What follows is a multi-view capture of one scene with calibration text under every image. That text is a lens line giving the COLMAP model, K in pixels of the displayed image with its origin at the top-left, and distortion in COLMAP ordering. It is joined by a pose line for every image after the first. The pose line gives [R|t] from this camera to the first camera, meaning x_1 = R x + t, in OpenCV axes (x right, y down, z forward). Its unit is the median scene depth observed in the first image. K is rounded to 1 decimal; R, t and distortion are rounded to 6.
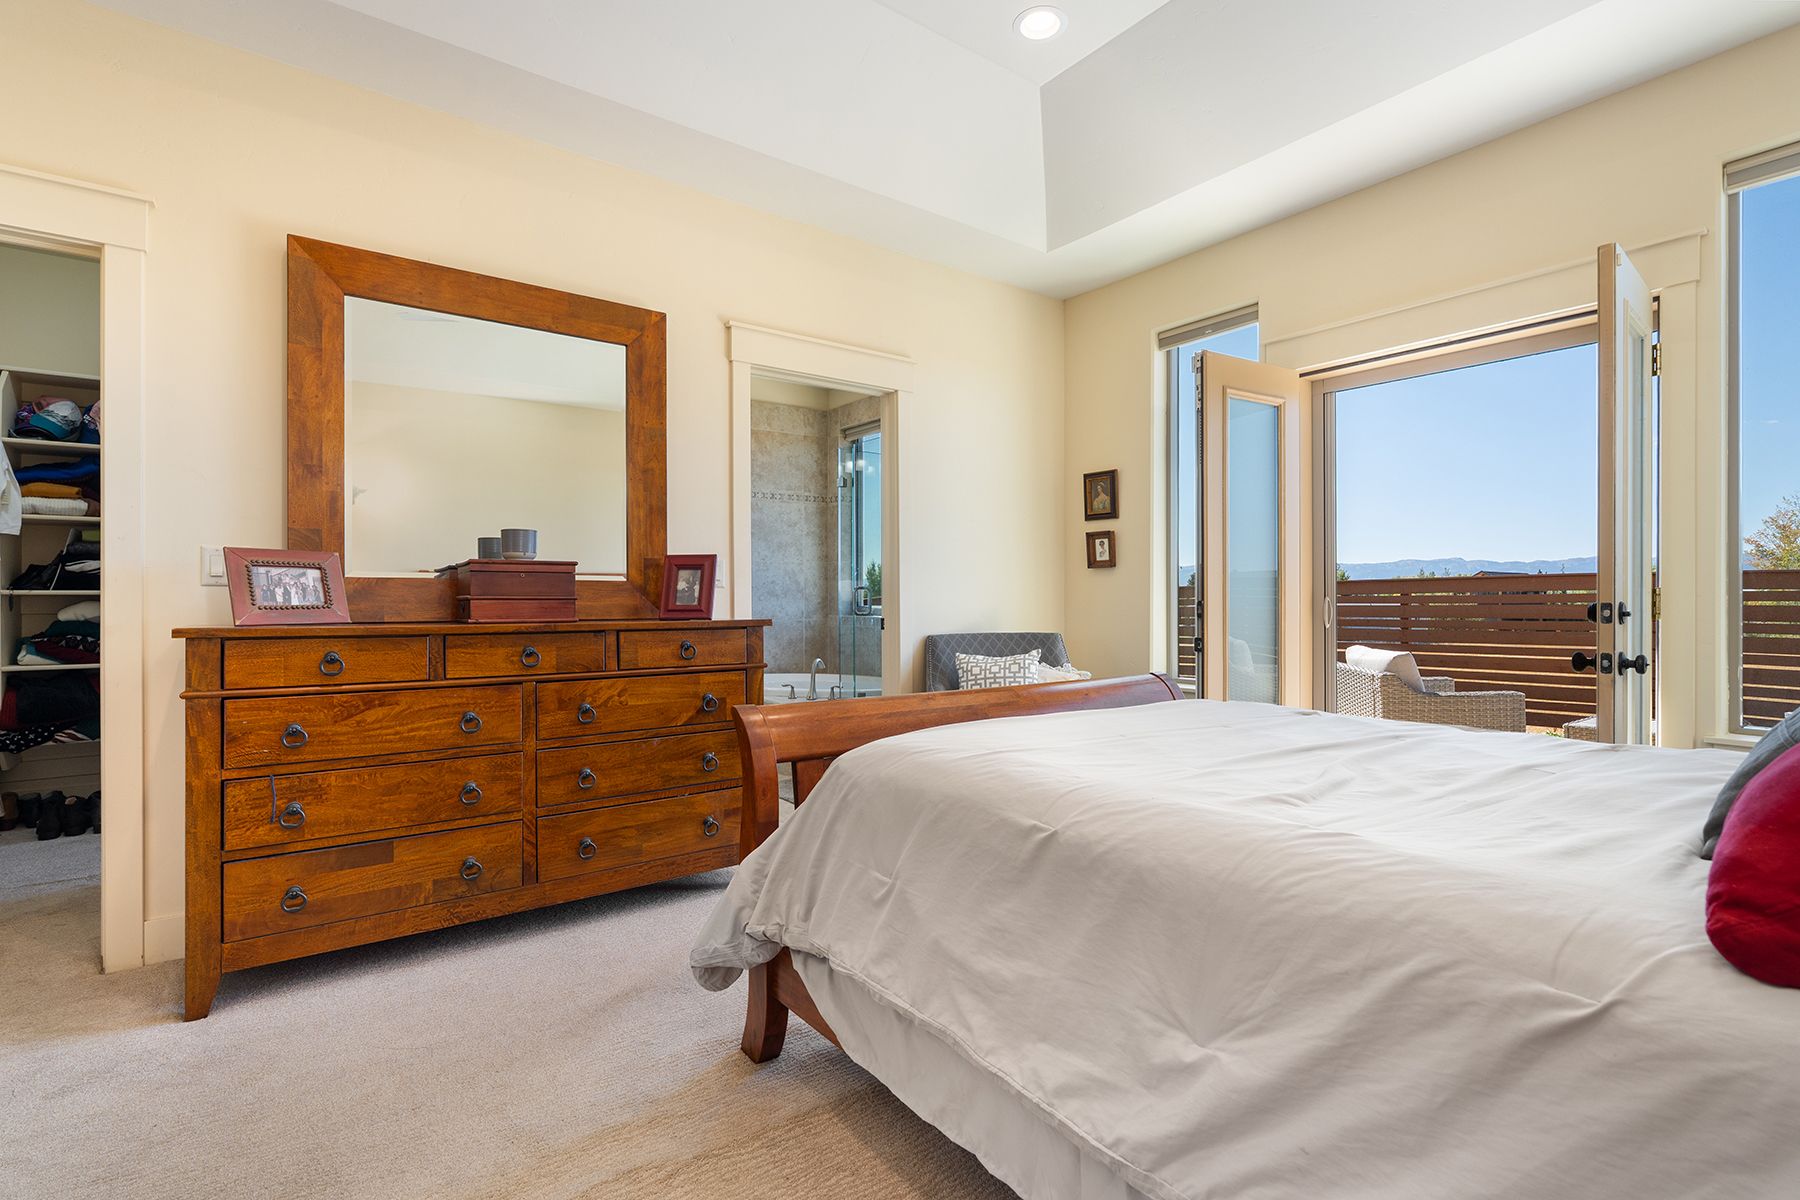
lens RADIAL K [[868.1, 0, 900.0], [0, 868.1, 600.0], [0, 0, 1]] dist [-0.003099, 0.000391]
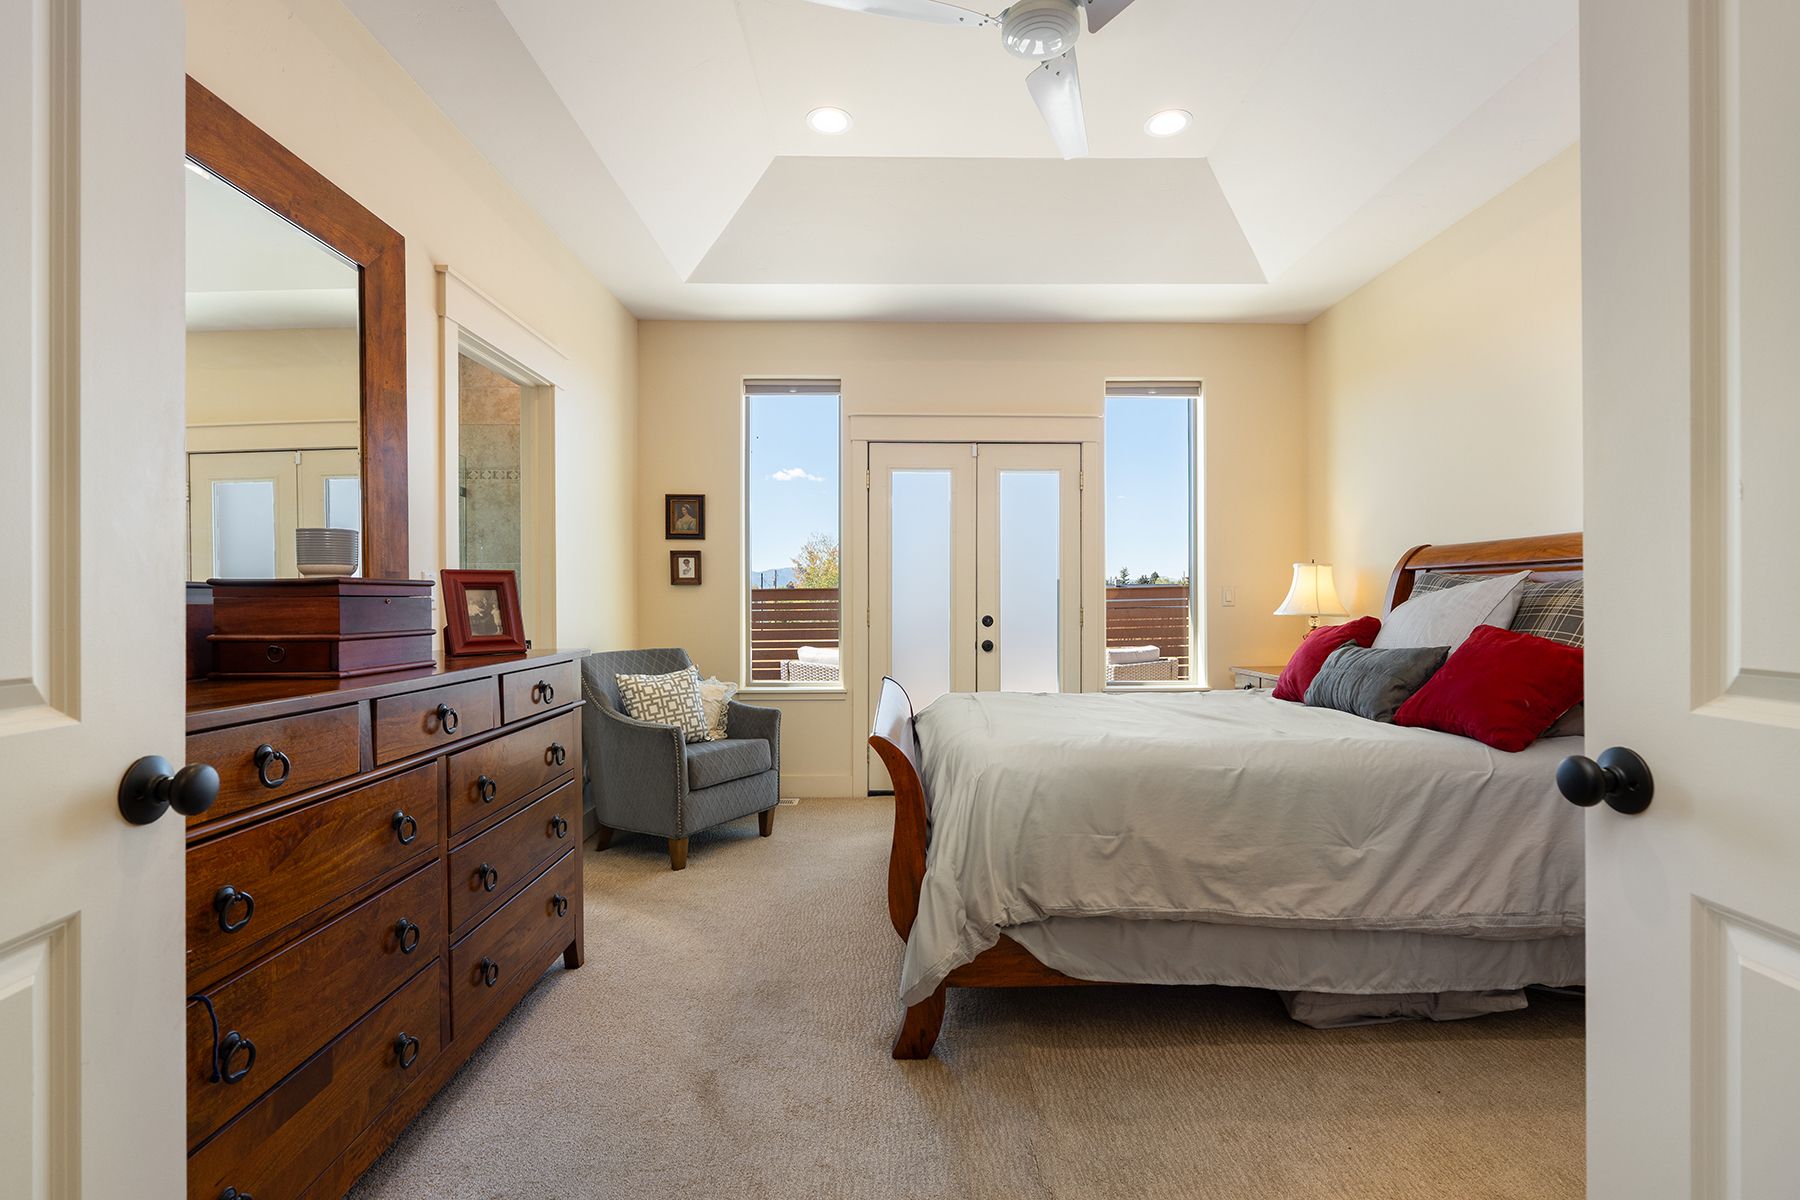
lens RADIAL K [[852.4, 0, 908.8], [0, 852.4, 597.0], [0, 0, 1]] dist [-0.001174, 0.000169]
pose [[0.558807, 0.002331, 0.829294, -0.631278], [-0.000164, 0.999996, -0.002700, -0.025228], [-0.829297, 0.001372, 0.558806, 0.247501]]
